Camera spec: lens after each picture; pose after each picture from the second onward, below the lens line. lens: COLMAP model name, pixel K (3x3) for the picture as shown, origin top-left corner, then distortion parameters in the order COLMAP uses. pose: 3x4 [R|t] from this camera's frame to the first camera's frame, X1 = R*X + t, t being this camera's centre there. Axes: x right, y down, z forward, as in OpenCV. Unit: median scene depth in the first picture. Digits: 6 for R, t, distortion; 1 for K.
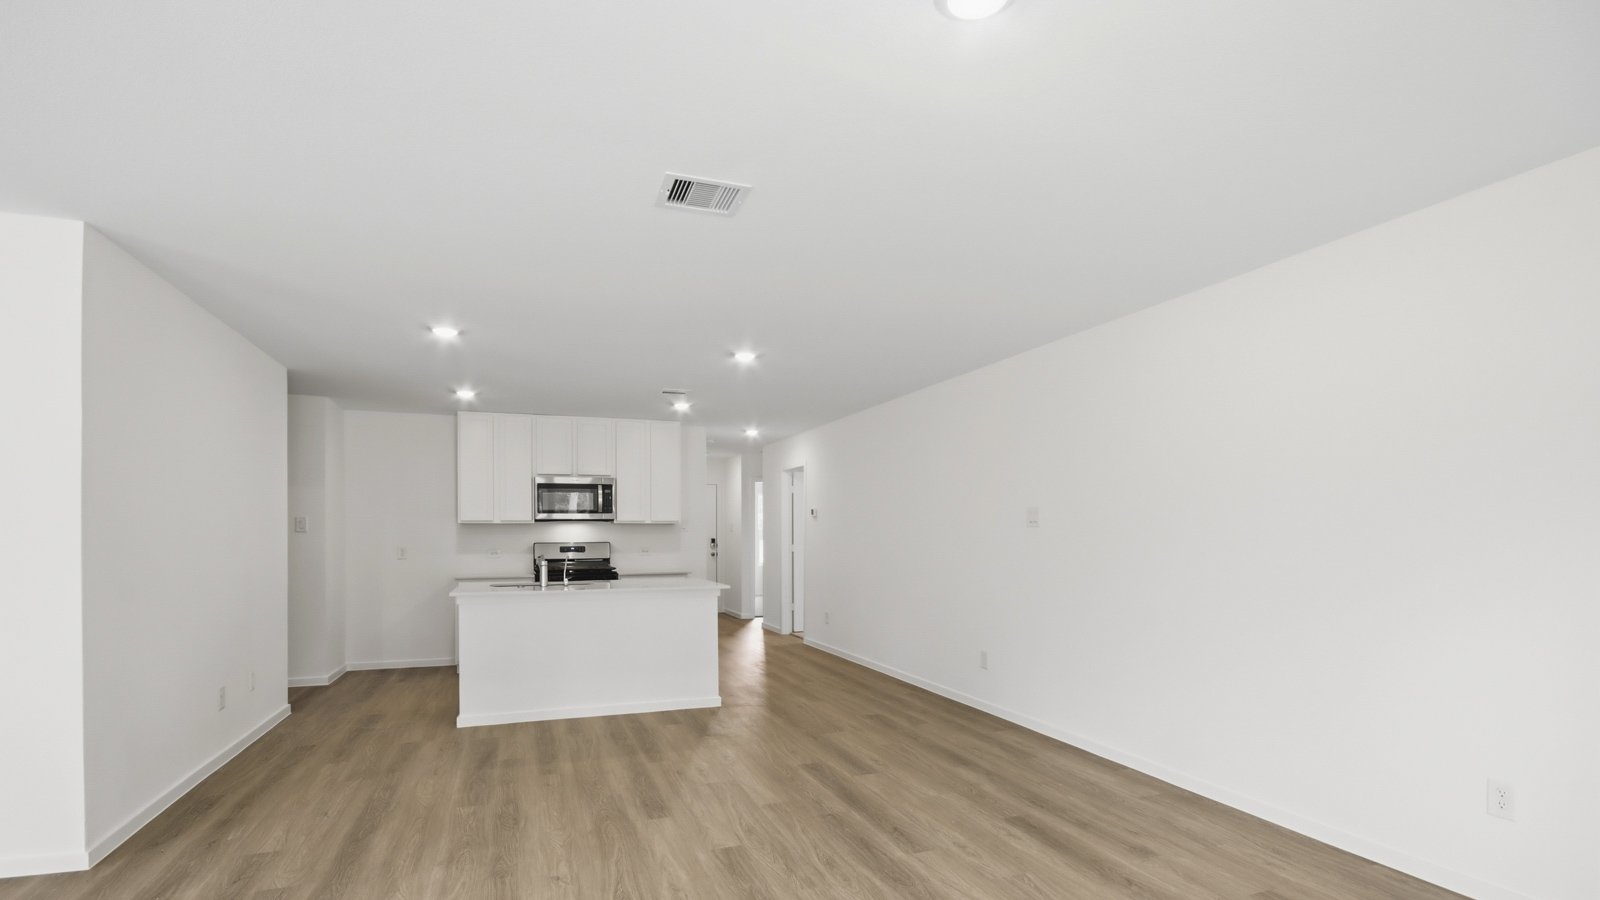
lens RADIAL K [[744.0, 0, 790.1], [0, 744.0, 527.2], [0, 0, 1]] dist [-0.001449, 0.000118]
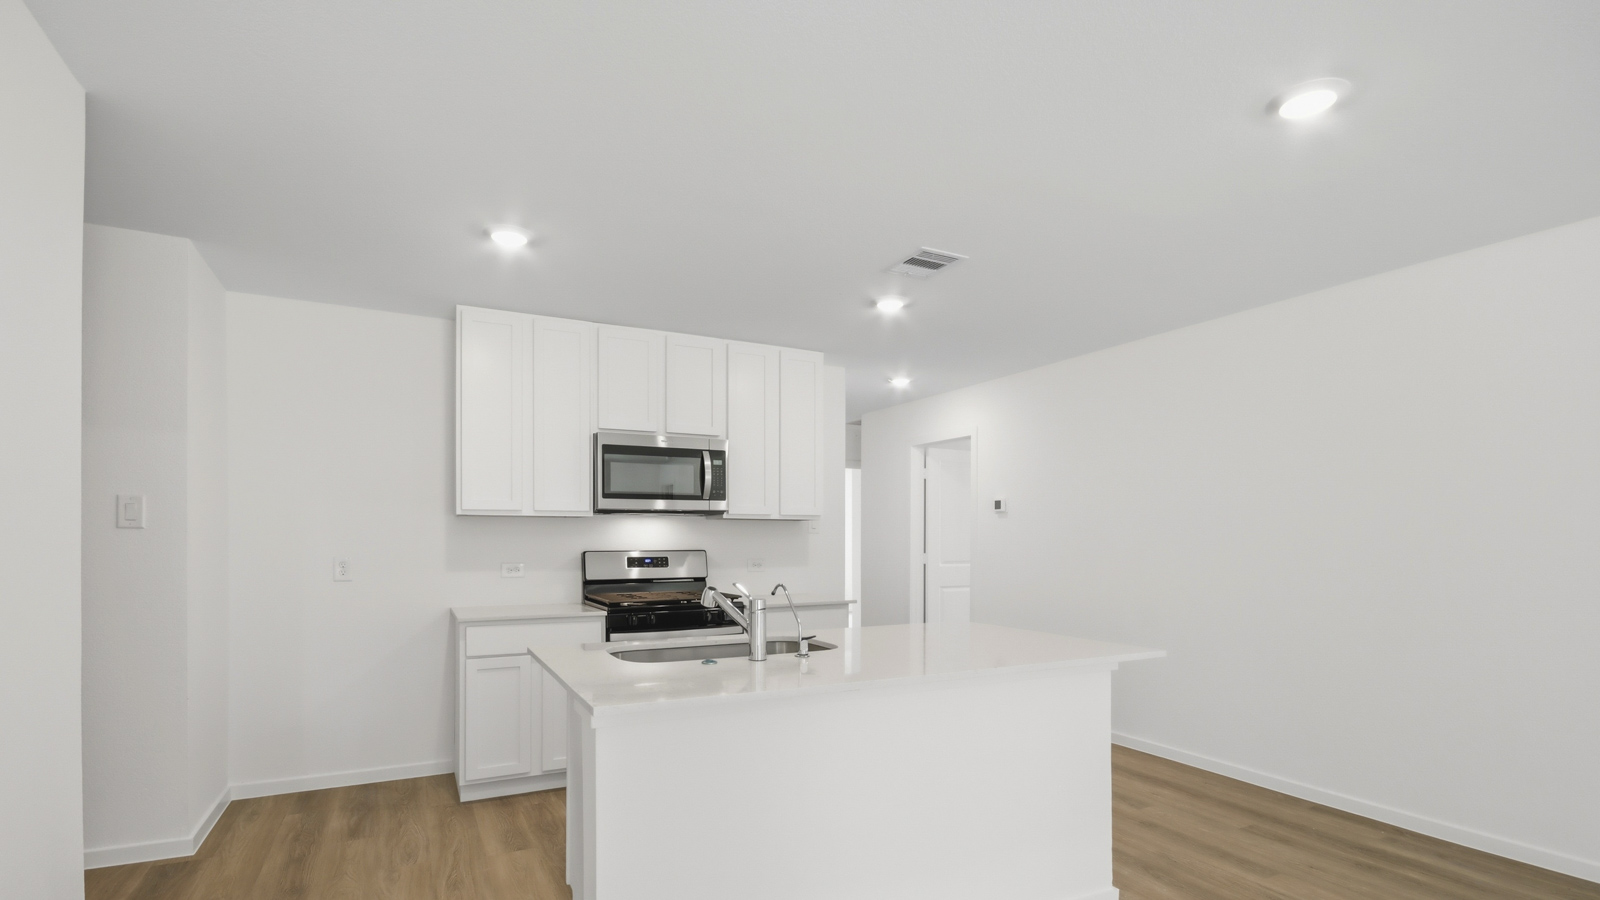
lens RADIAL K [[751.1, 0, 795.5], [0, 751.1, 543.3], [0, 0, 1]] dist [0.000641, 0.000614]
pose [[0.991407, 0.006267, 0.130662, -0.286874], [-0.008600, 0.999813, 0.017297, 0.004382], [-0.130529, -0.018272, 0.991276, 0.451387]]
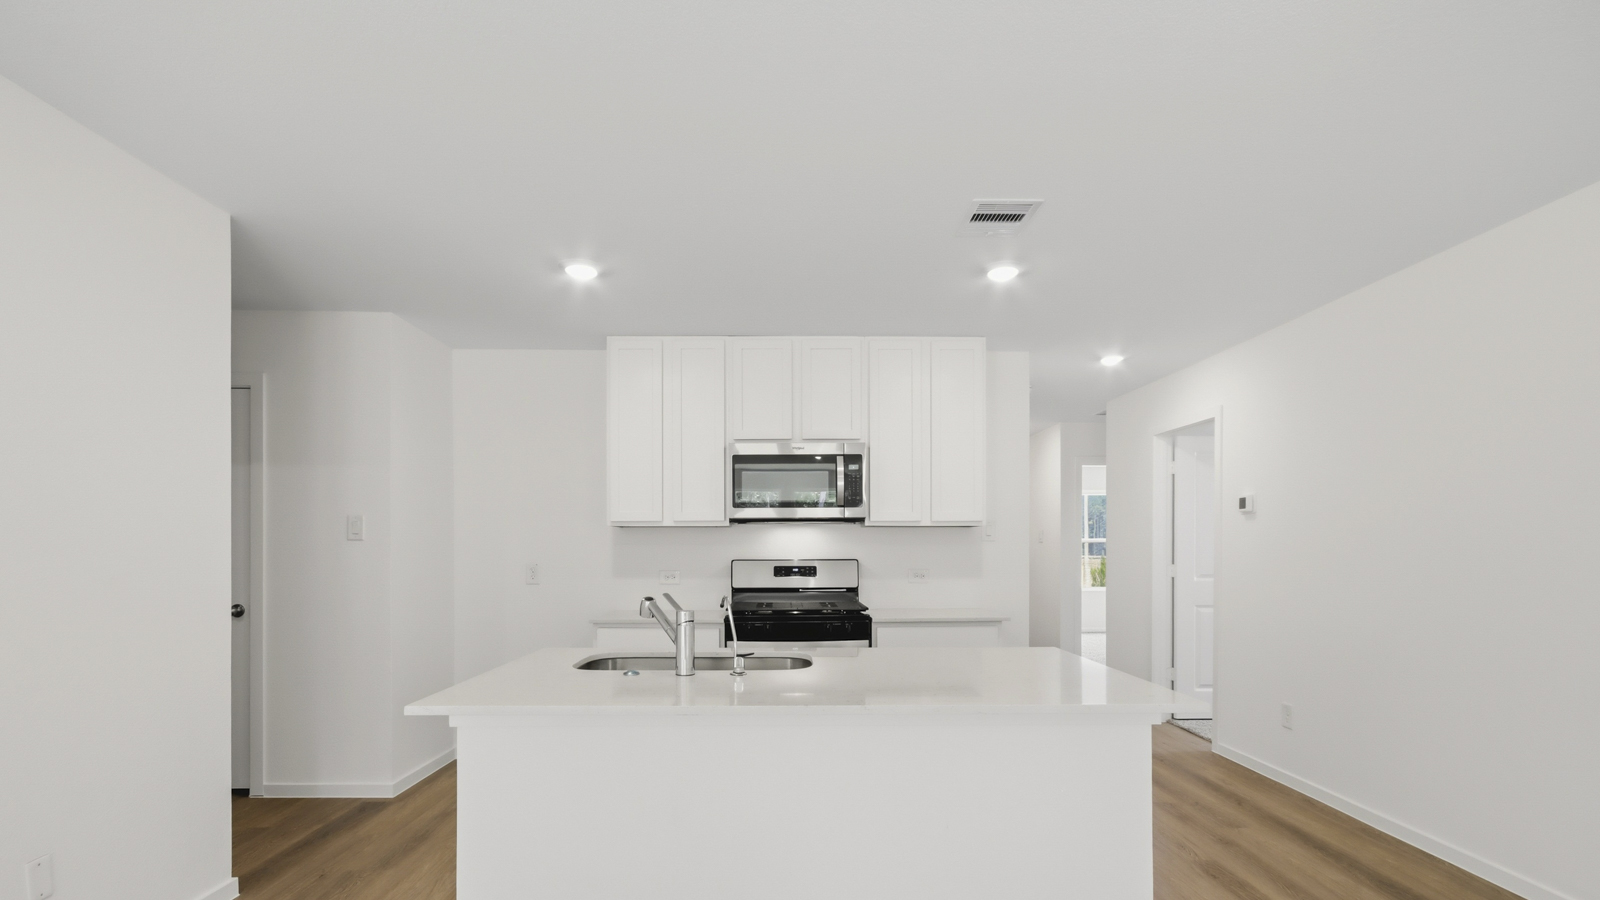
lens RADIAL K [[751.1, 0, 795.5], [0, 751.1, 543.3], [0, 0, 1]] dist [0.000641, 0.000614]
pose [[0.944836, 0.001807, -0.327539, -0.113440], [0.000050, 0.999984, 0.005664, 0.005502], [0.327544, -0.005368, 0.944821, 0.503183]]
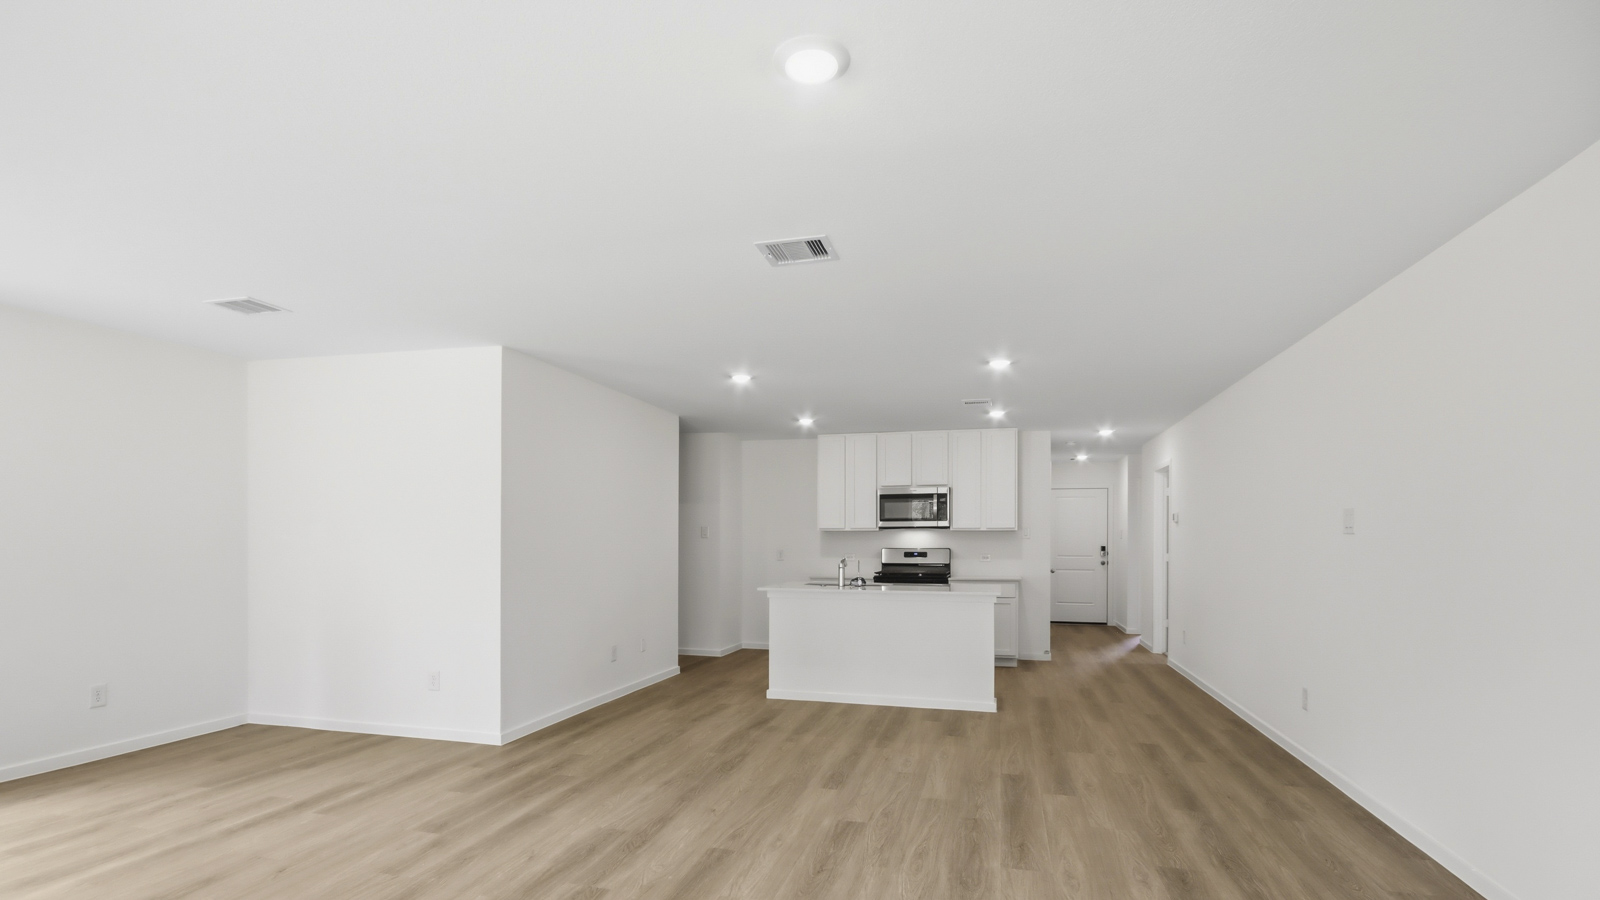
lens RADIAL K [[751.1, 0, 795.5], [0, 751.1, 543.3], [0, 0, 1]] dist [0.000641, 0.000614]
pose [[0.817358, 0.007580, -0.576081, 0.214706], [-0.000271, 0.999918, 0.012773, -0.000432], [0.576130, -0.010284, 0.817293, 0.014535]]
